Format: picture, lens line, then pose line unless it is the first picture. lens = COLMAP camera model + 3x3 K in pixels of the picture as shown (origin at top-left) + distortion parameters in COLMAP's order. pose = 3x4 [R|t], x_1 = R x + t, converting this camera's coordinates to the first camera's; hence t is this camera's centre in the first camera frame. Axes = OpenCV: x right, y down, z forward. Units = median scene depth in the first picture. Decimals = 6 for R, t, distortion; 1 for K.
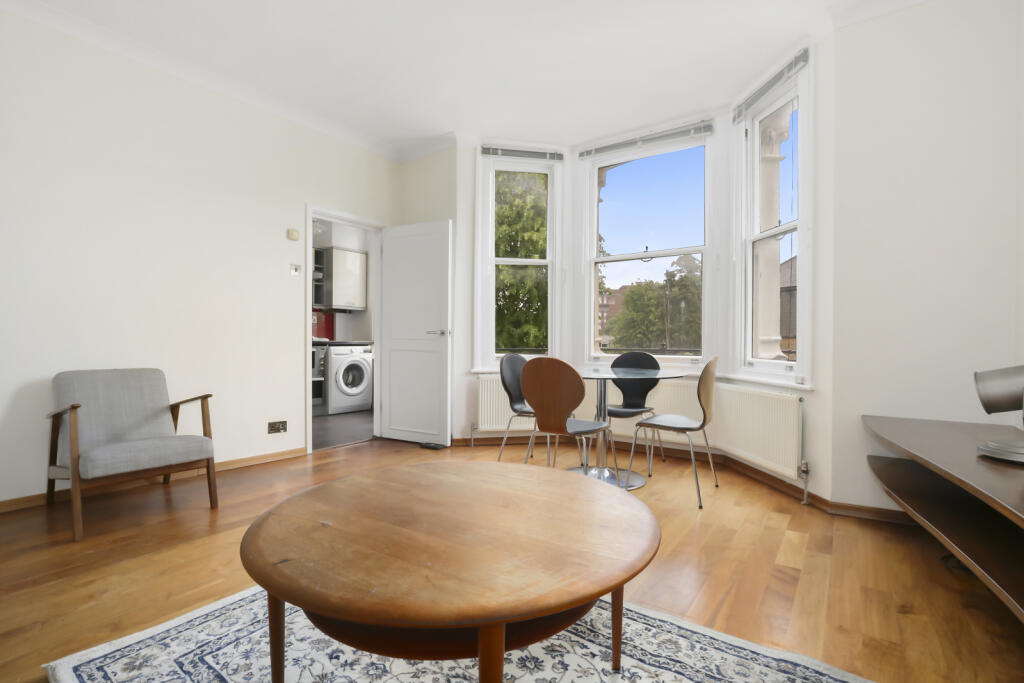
lens RADIAL K [[471.1, 0, 506.7], [0, 471.1, 344.8], [0, 0, 1]] dist [0.001982, 0.000043]
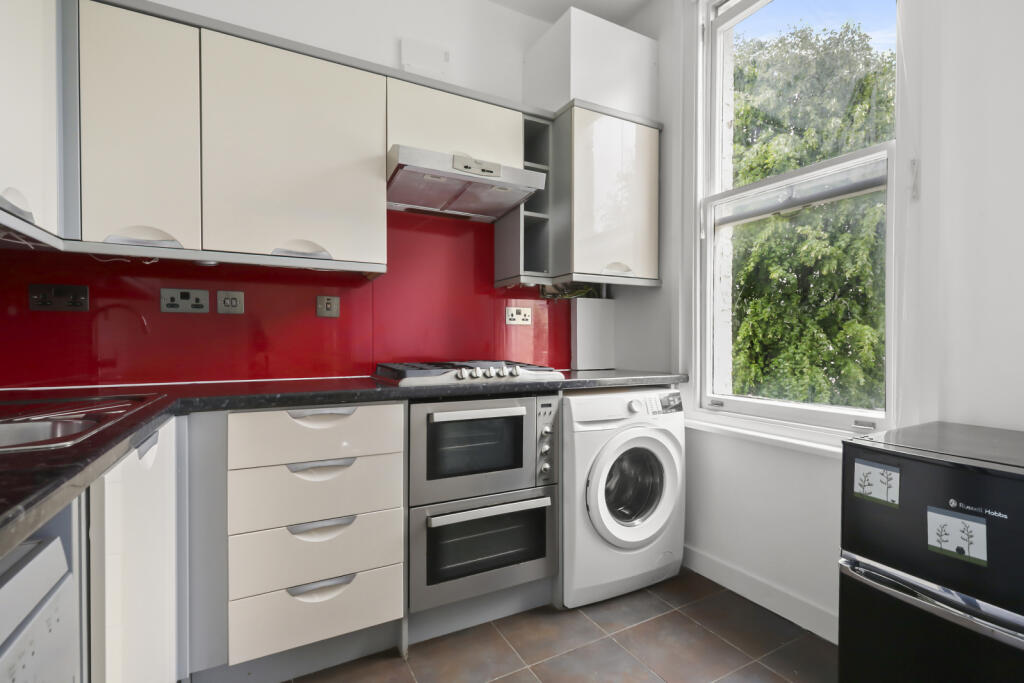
lens RADIAL K [[471.1, 0, 509.4], [0, 471.1, 344.6], [0, 0, 1]] dist [0.001982, 0.000043]
pose [[0.903801, -0.003643, -0.427939, -0.261397], [0.003537, 0.999993, -0.001045, -0.030195], [0.427939, -0.000569, 0.903807, 0.661698]]
